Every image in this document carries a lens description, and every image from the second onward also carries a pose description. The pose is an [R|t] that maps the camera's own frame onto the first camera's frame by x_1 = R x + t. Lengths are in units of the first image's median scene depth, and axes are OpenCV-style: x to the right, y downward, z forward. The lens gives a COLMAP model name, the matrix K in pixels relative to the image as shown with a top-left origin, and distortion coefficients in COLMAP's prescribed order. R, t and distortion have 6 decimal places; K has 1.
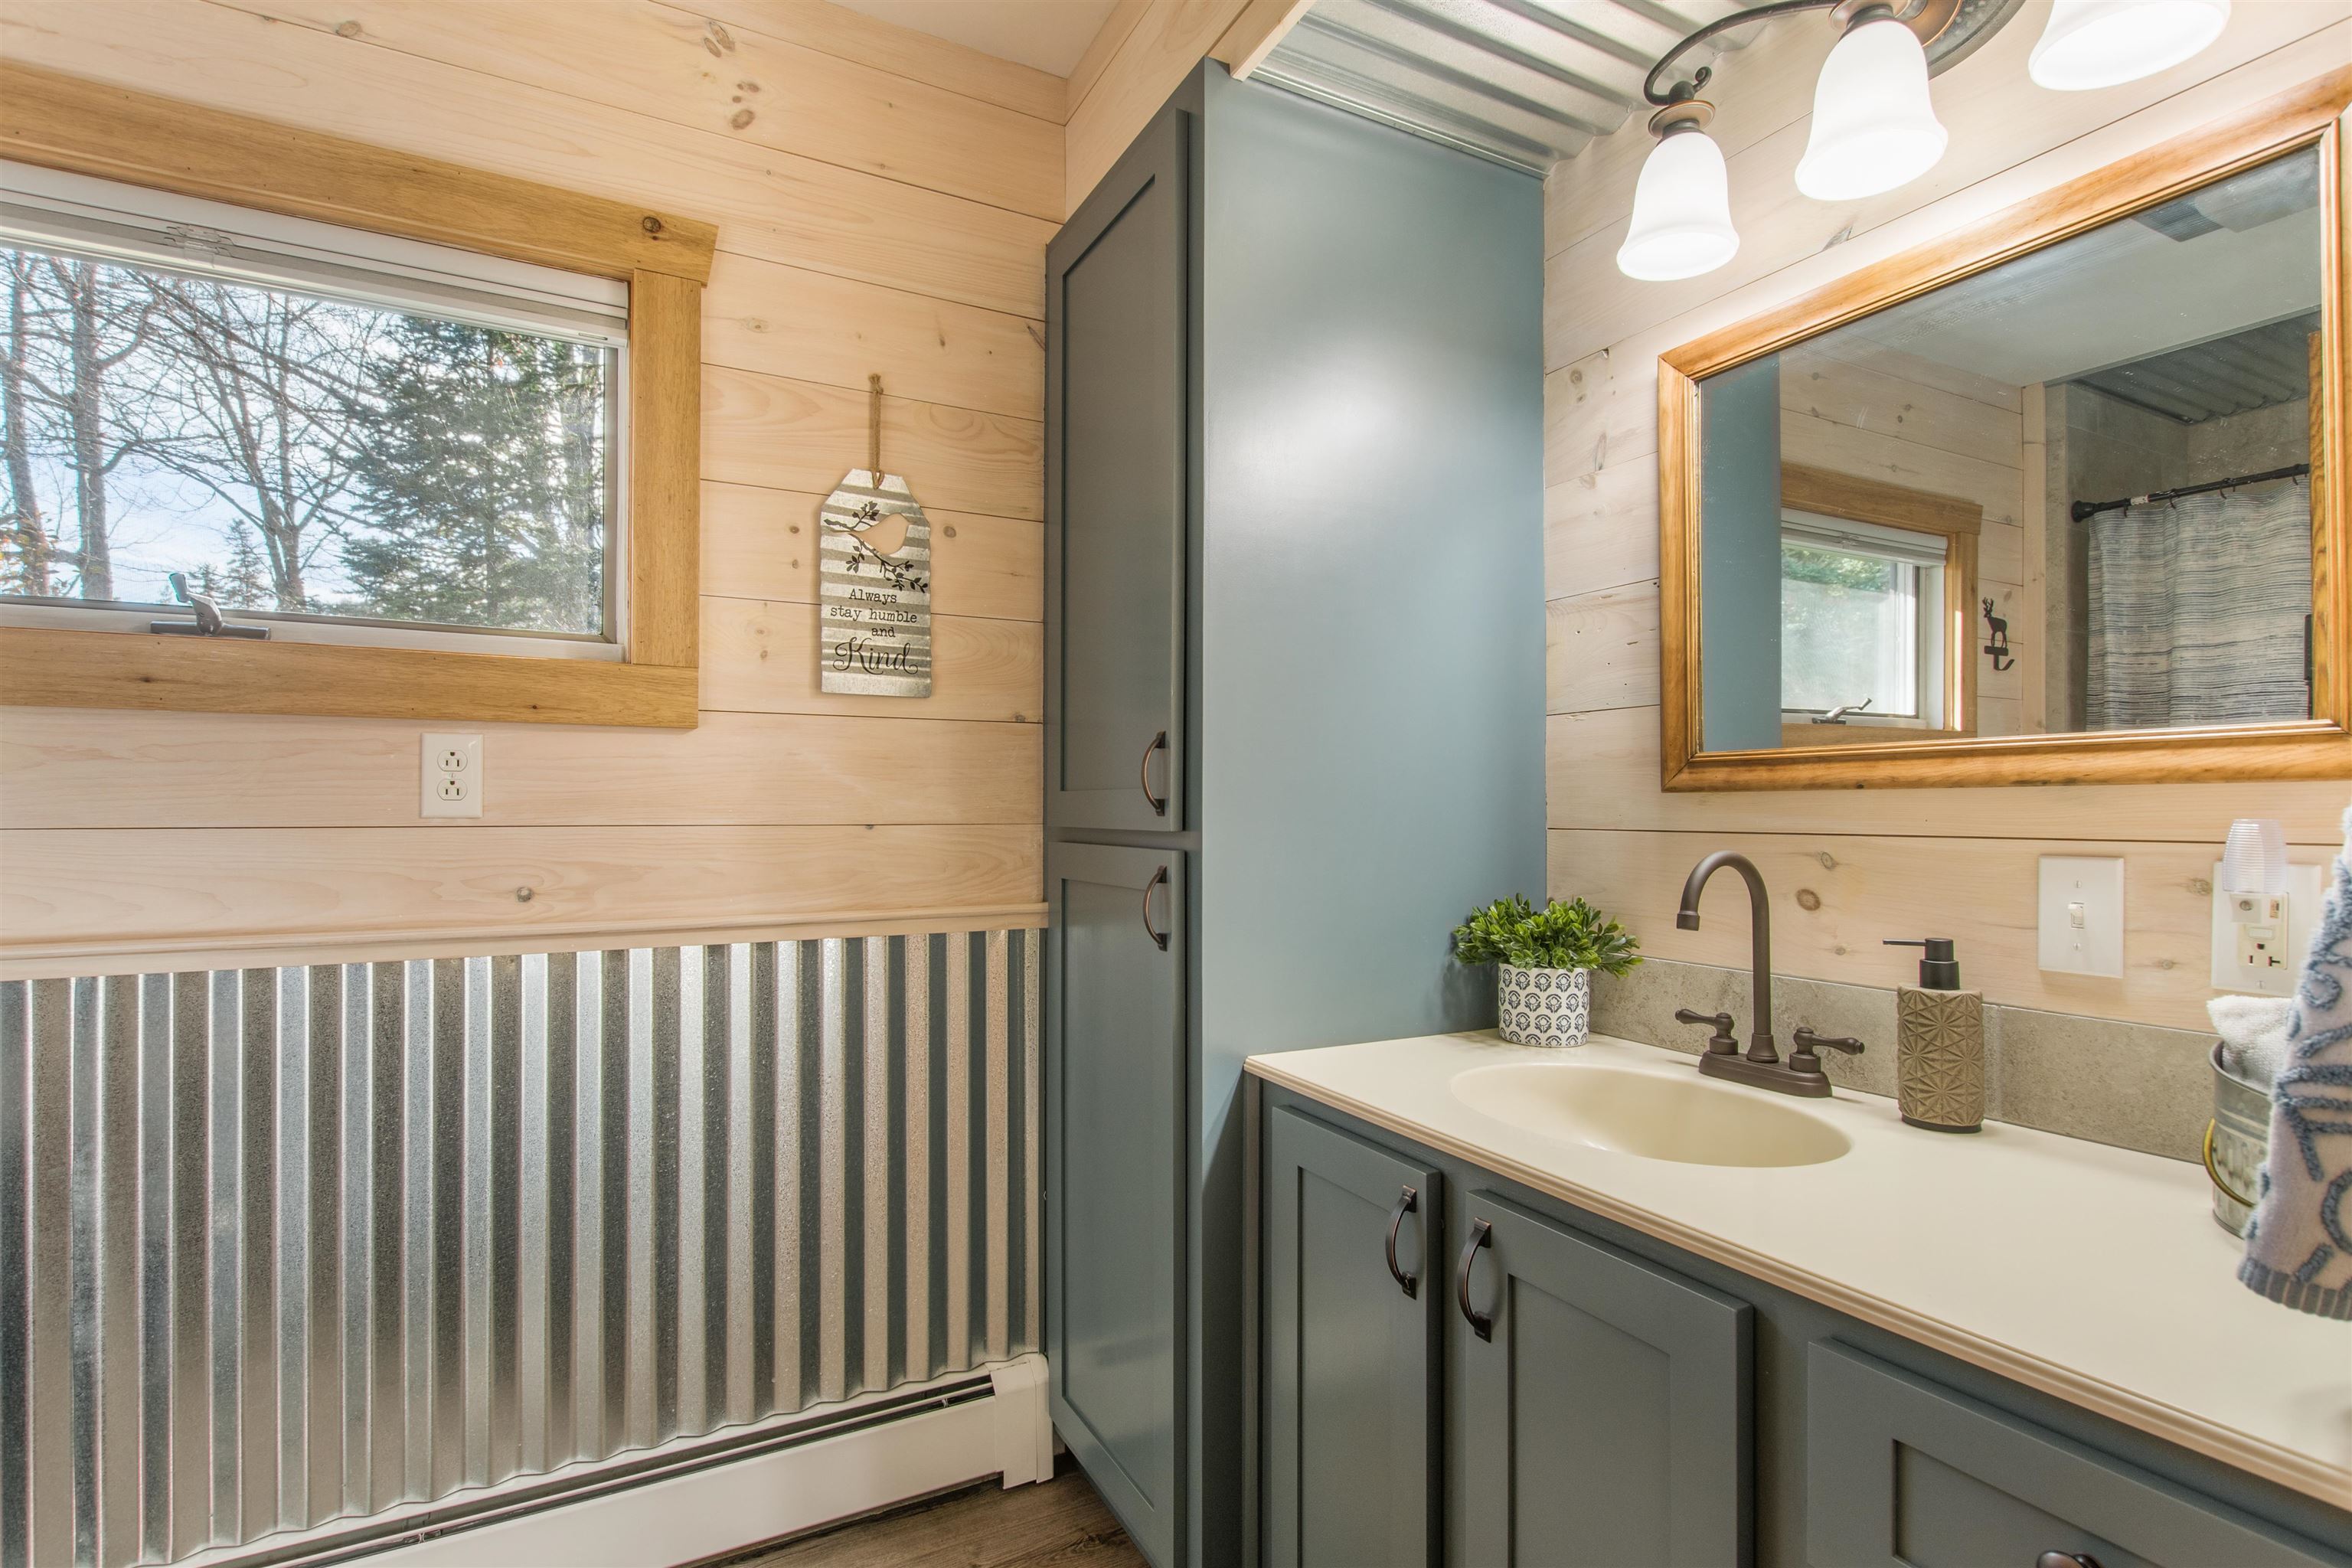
lens RADIAL K [[1132.4, 0, 1157.8], [0, 1132.4, 807.8], [0, 0, 1]] dist [-0.002118, 0.000326]
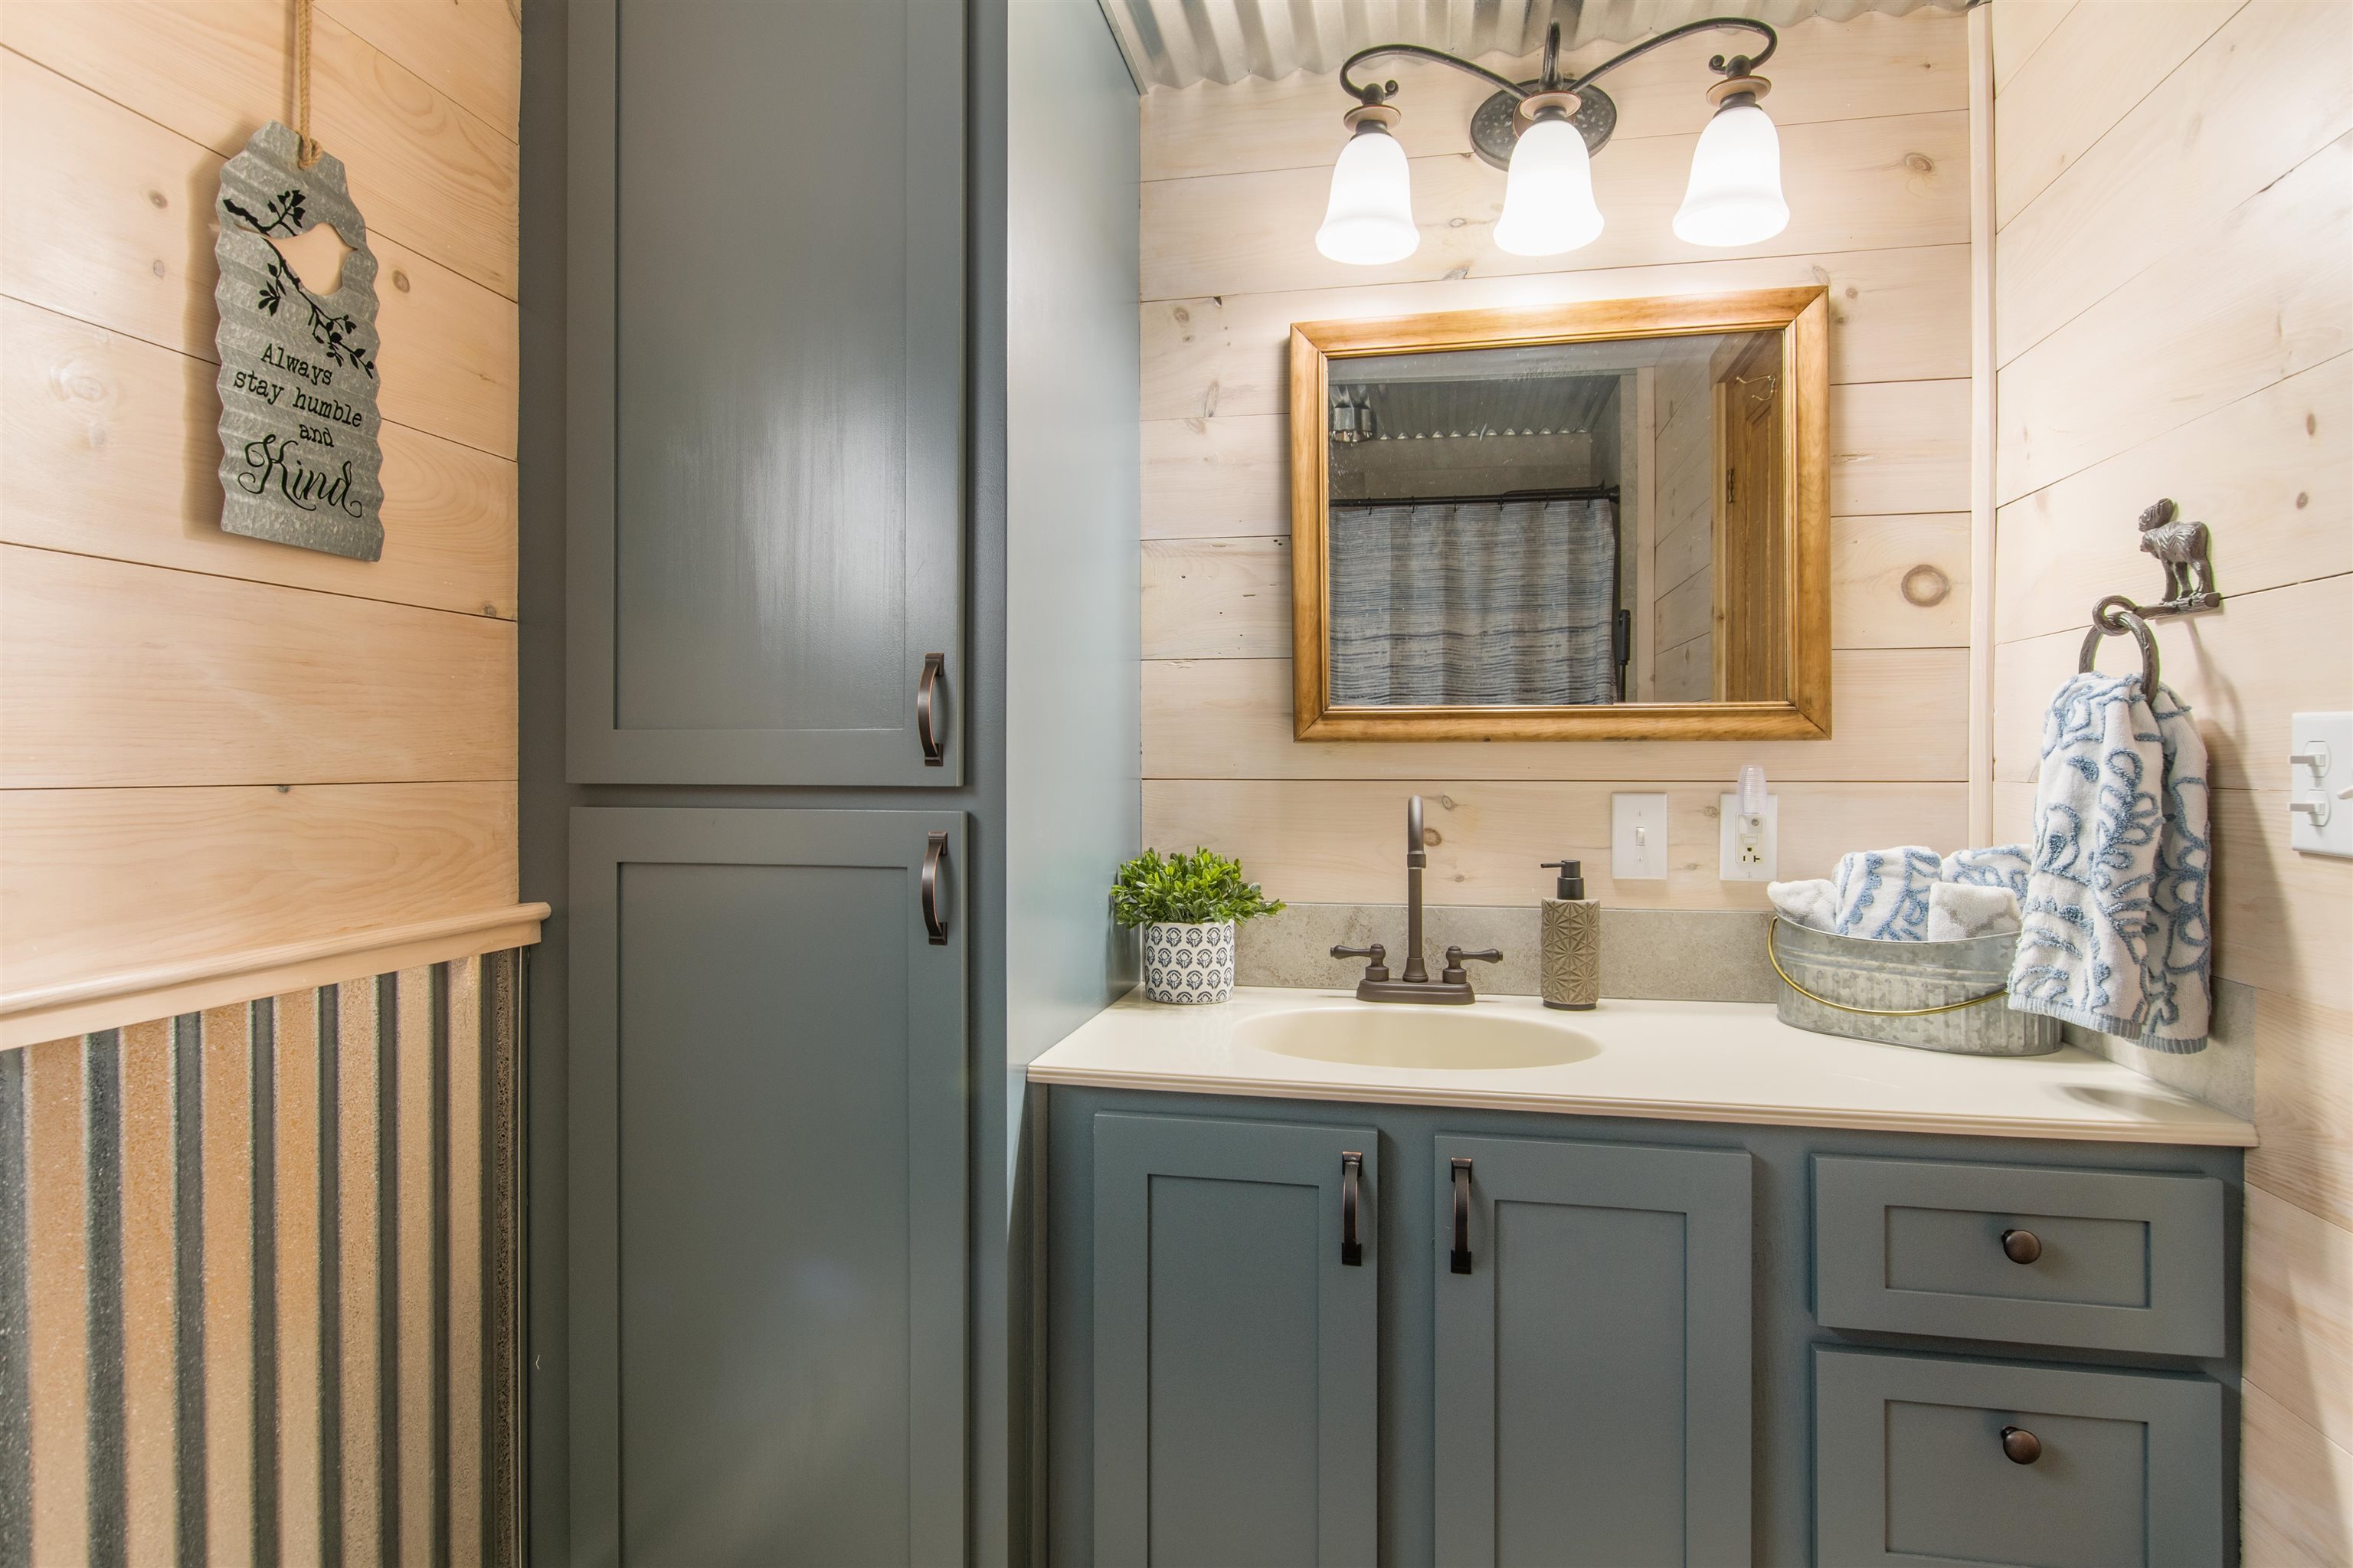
lens RADIAL K [[1322.7, 0, 1164.1], [0, 1322.7, 762.7], [0, 0, 1]] dist [-0.003369, 0.002632]
pose [[0.624886, 0.000034, 0.780716, -0.571887], [-0.001900, 0.999997, 0.001478, 0.003402], [-0.780714, -0.002407, 0.624884, 0.323656]]
